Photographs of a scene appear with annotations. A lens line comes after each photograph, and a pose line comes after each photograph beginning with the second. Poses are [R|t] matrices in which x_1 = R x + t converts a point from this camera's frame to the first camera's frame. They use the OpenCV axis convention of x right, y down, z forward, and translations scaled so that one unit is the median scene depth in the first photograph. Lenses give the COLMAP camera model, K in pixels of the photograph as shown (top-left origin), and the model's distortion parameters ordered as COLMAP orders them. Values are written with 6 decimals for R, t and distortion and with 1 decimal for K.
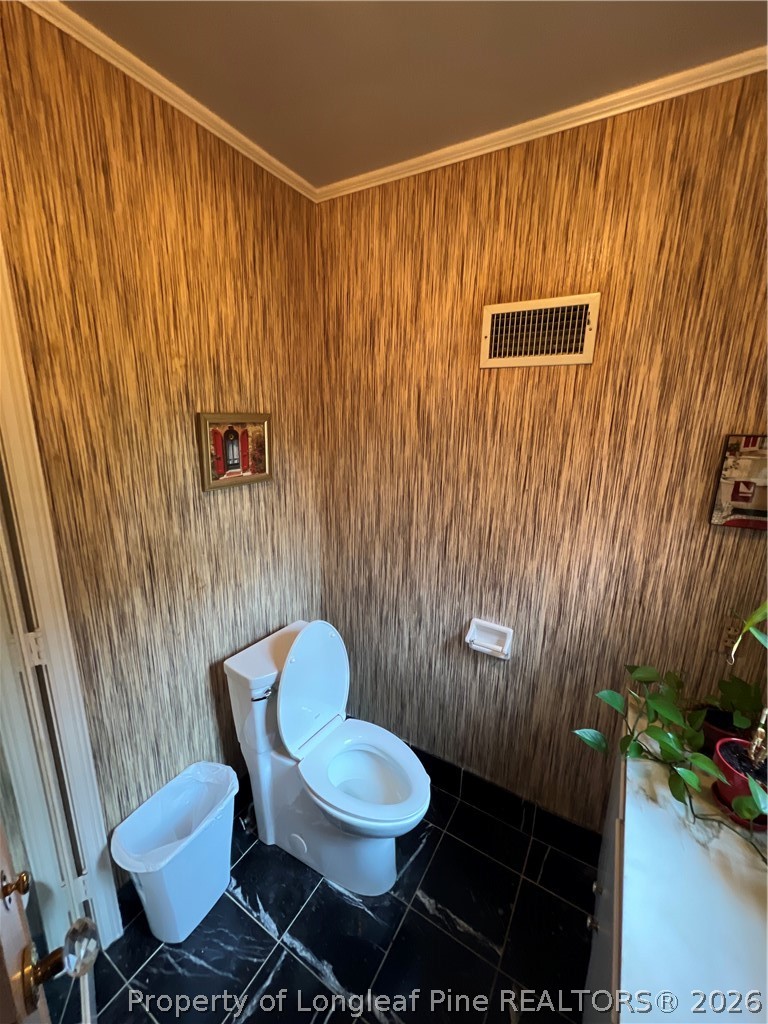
lens RADIAL K [[409.3, 0, 384.1], [0, 409.3, 512.5], [0, 0, 1]] dist [-0.002715, -0.000082]
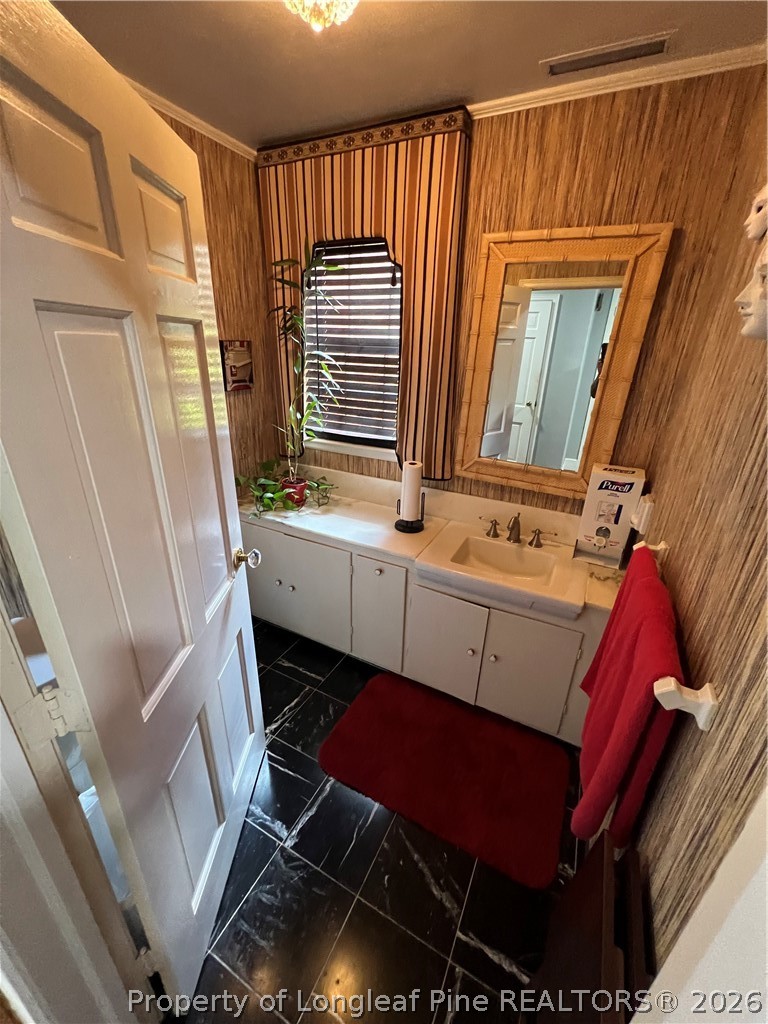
lens RADIAL K [[409.3, 0, 385.0], [0, 409.3, 511.8], [0, 0, 1]] dist [-0.002715, -0.000082]
pose [[-0.061871, -0.401284, 0.913862, -1.239442], [0.196945, 0.892705, 0.405328, -0.101408], [-0.978460, 0.205059, 0.023798, 0.375111]]
